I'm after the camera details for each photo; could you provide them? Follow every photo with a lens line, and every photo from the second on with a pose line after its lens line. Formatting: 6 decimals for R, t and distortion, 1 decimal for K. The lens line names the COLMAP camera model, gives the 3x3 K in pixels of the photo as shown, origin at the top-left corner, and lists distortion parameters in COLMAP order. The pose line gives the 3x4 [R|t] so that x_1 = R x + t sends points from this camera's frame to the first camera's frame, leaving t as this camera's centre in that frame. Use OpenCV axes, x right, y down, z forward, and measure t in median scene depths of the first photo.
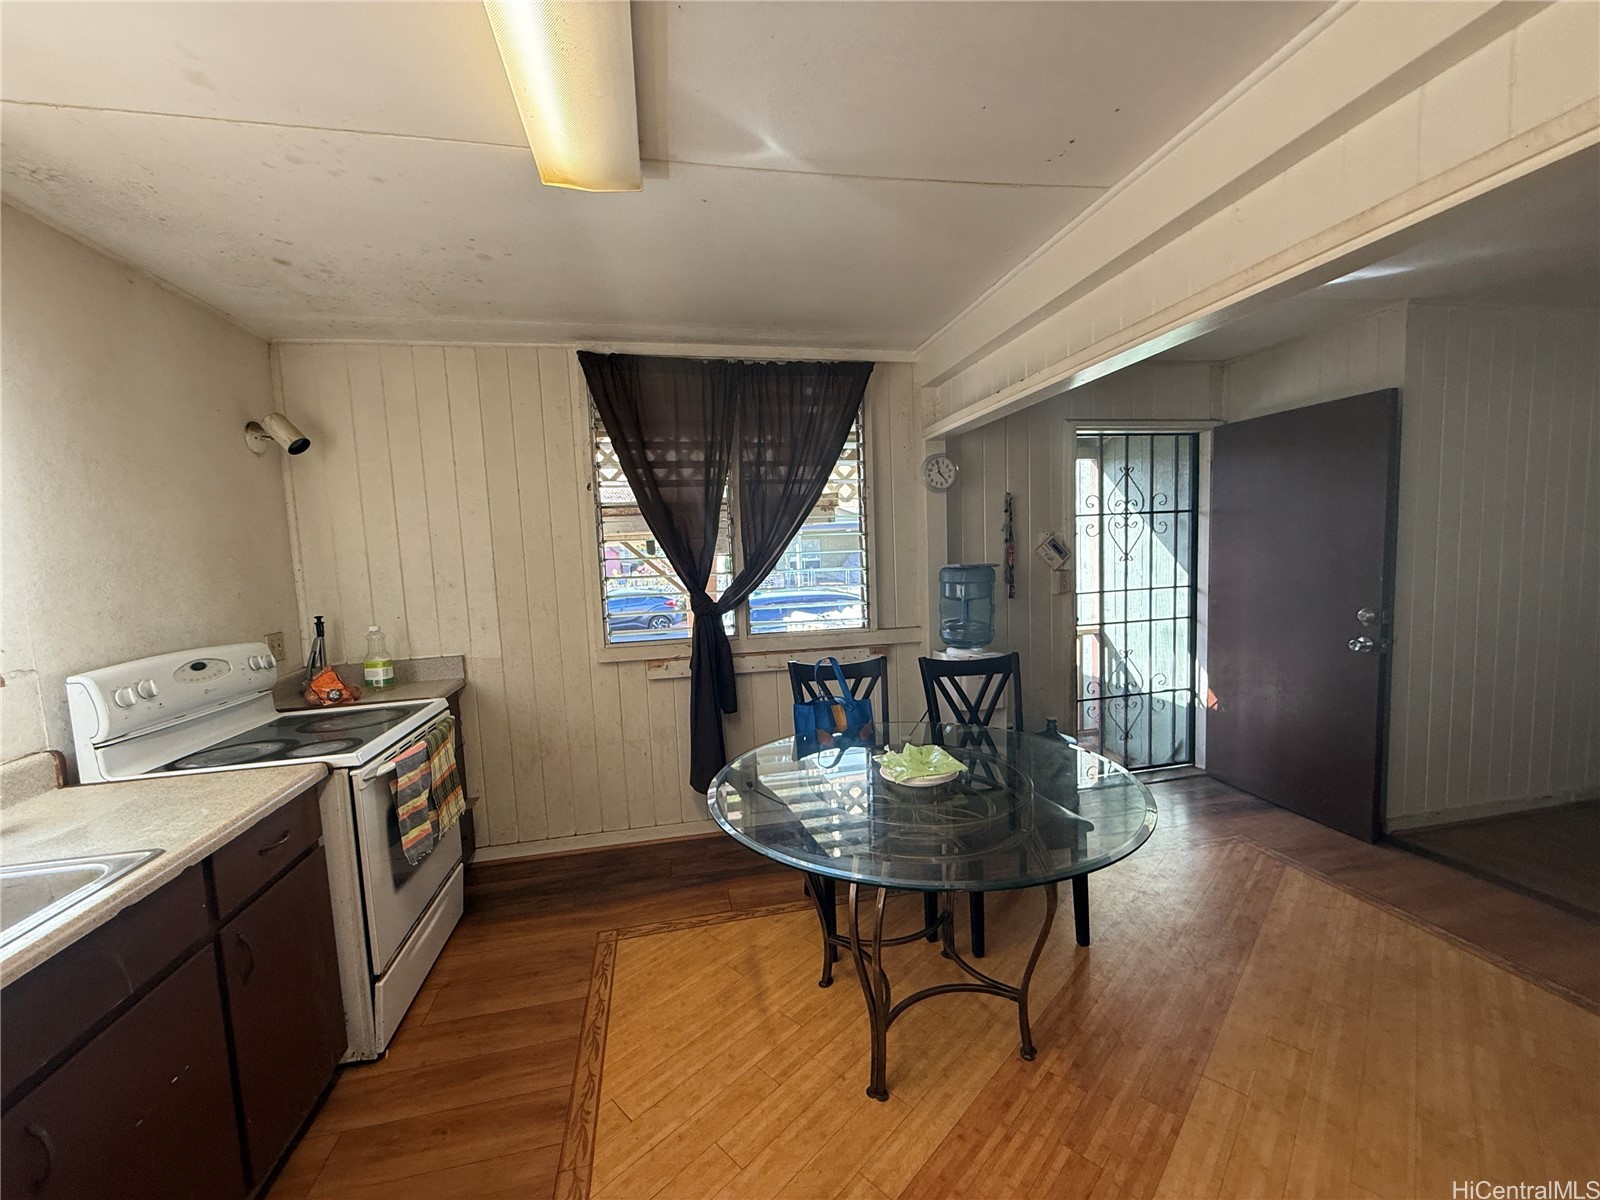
lens RADIAL K [[633.9, 0, 805.1], [0, 633.9, 604.1], [0, 0, 1]] dist [-0.002177, 0.000473]
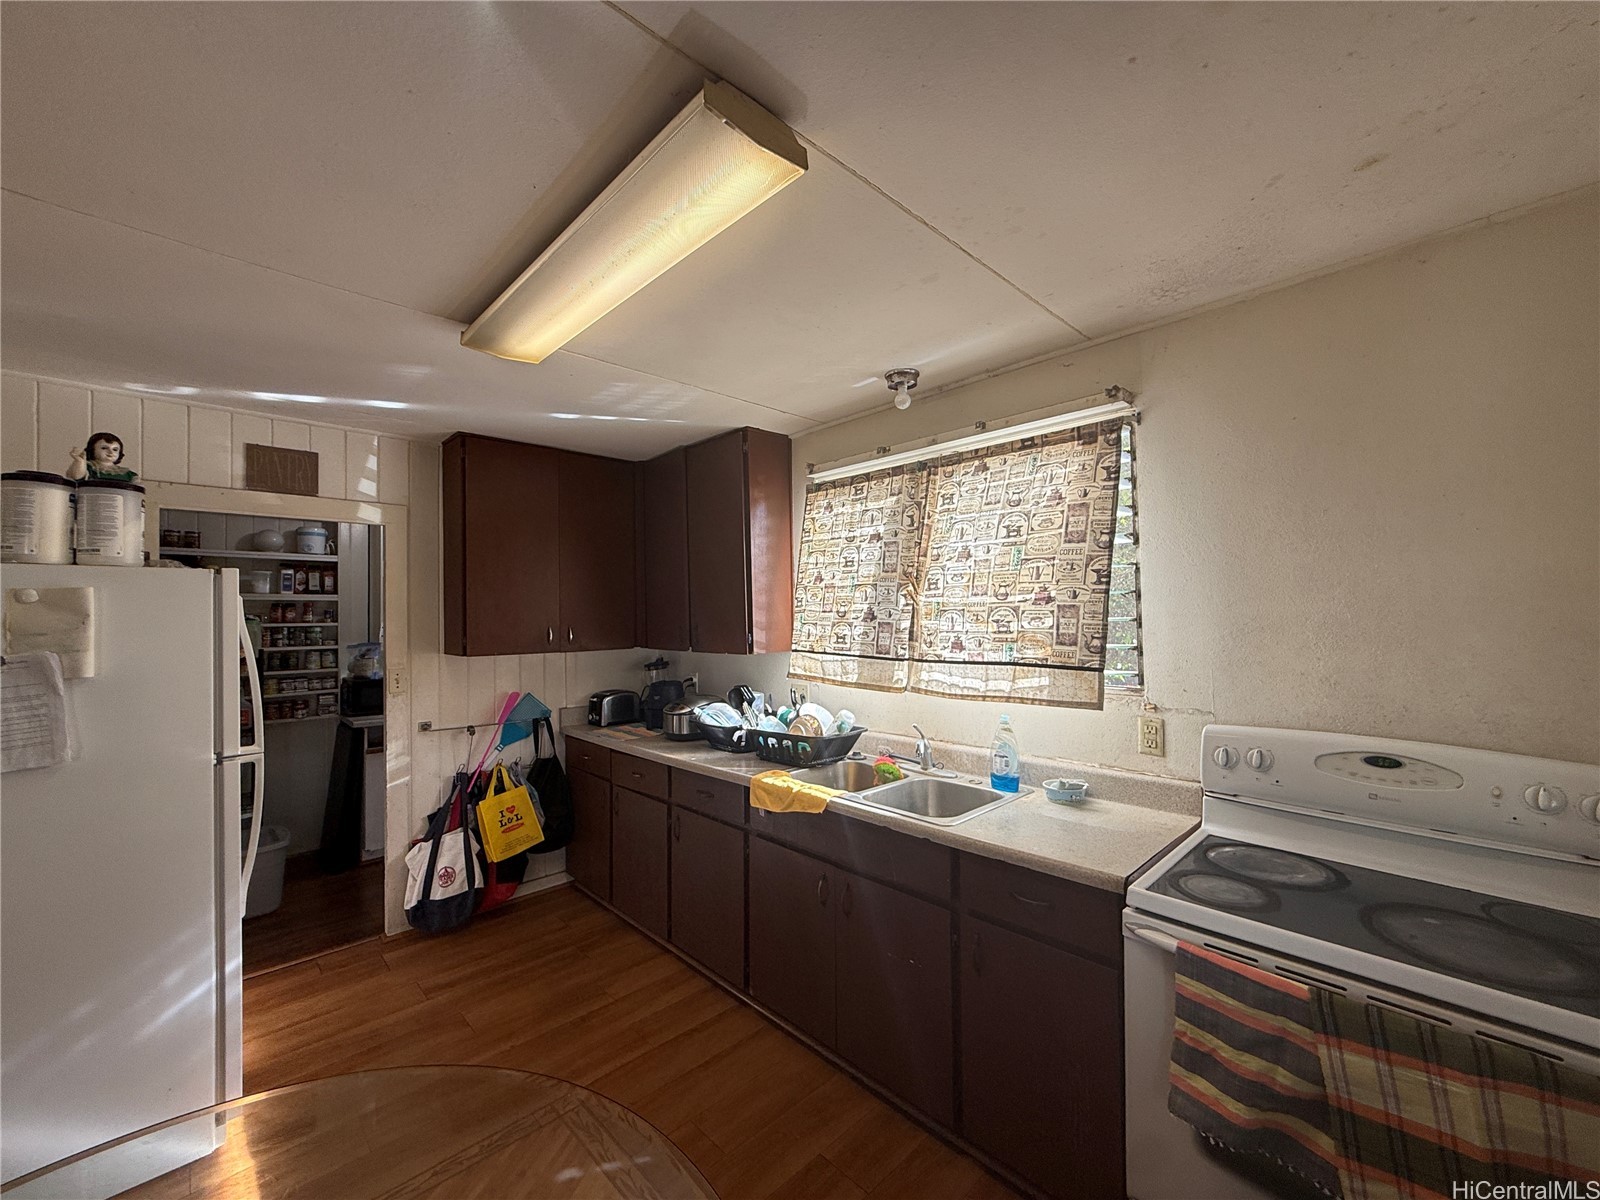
lens RADIAL K [[633.9, 0, 799.2], [0, 633.9, 603.6], [0, 0, 1]] dist [-0.002177, 0.000473]
pose [[-0.851693, 0.037420, -0.522703, 0.008870], [0.000034, 0.997451, 0.071352, -0.132411], [0.524041, 0.060753, -0.849523, 1.185444]]
